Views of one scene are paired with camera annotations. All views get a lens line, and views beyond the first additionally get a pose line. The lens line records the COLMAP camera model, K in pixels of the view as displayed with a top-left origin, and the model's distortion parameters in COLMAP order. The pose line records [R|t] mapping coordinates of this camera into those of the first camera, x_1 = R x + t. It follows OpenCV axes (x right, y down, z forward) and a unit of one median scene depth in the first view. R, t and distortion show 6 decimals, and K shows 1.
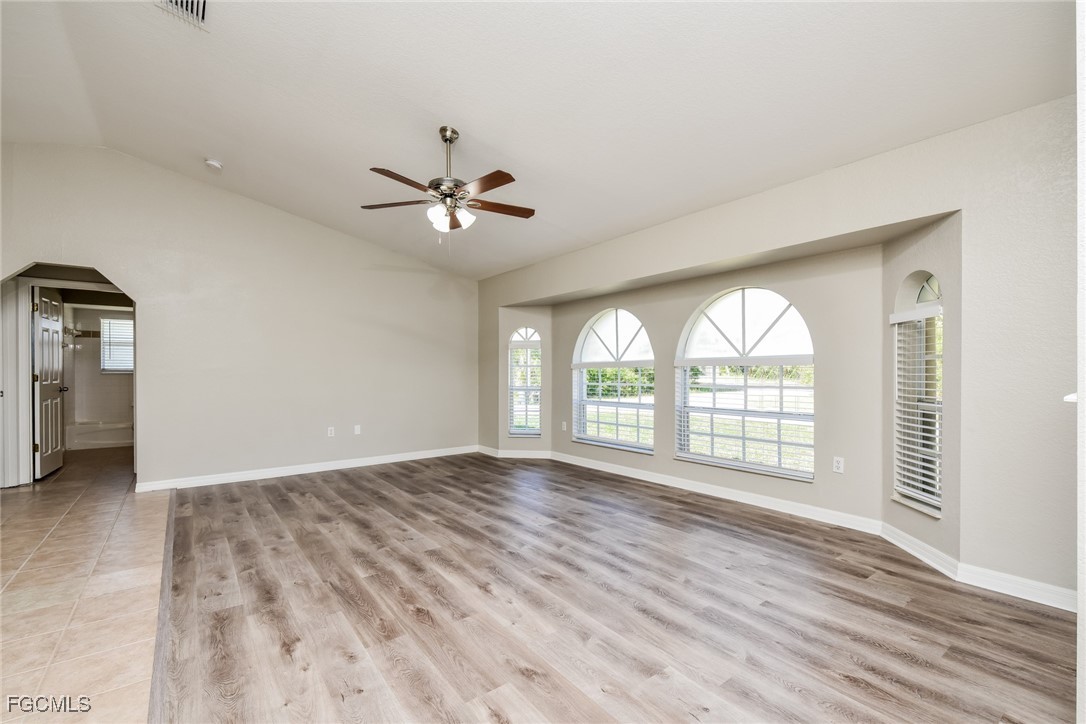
lens RADIAL K [[474.5, 0, 545.6], [0, 474.5, 363.8], [0, 0, 1]] dist [0.011228, -0.000941]
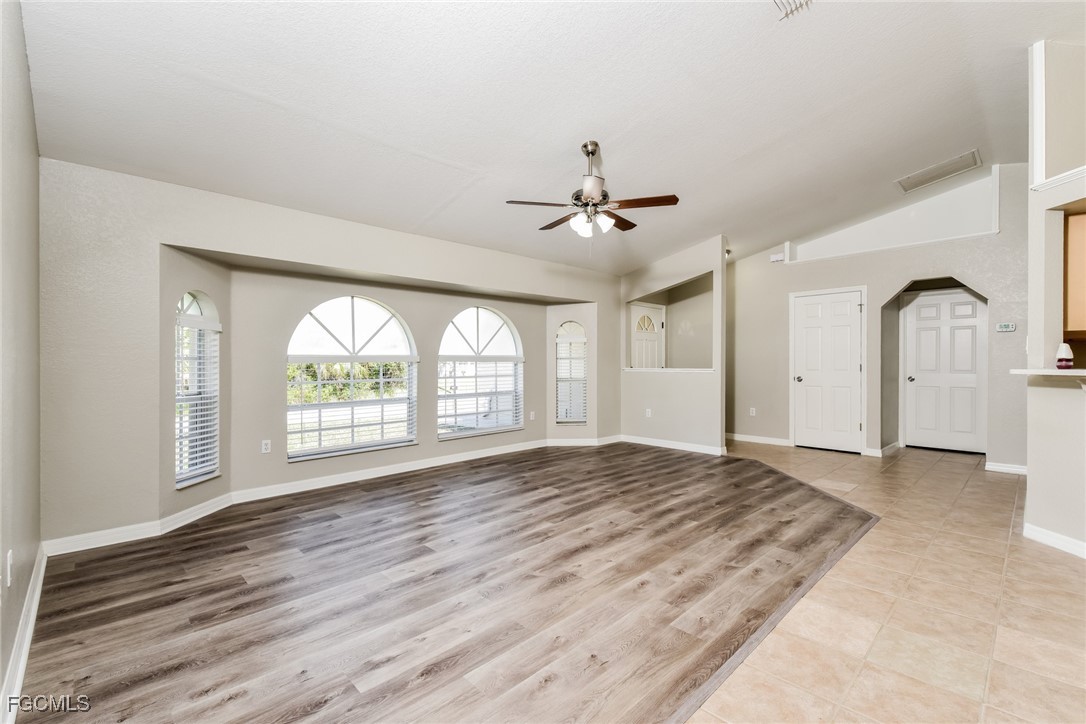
lens RADIAL K [[474.5, 0, 545.9], [0, 474.5, 366.3], [0, 0, 1]] dist [0.011228, -0.000941]
pose [[-0.123310, 0.000850, 0.992368, -1.206872], [-0.006621, 0.999977, -0.001679, 0.024109], [-0.992346, -0.006778, -0.123301, 1.177361]]
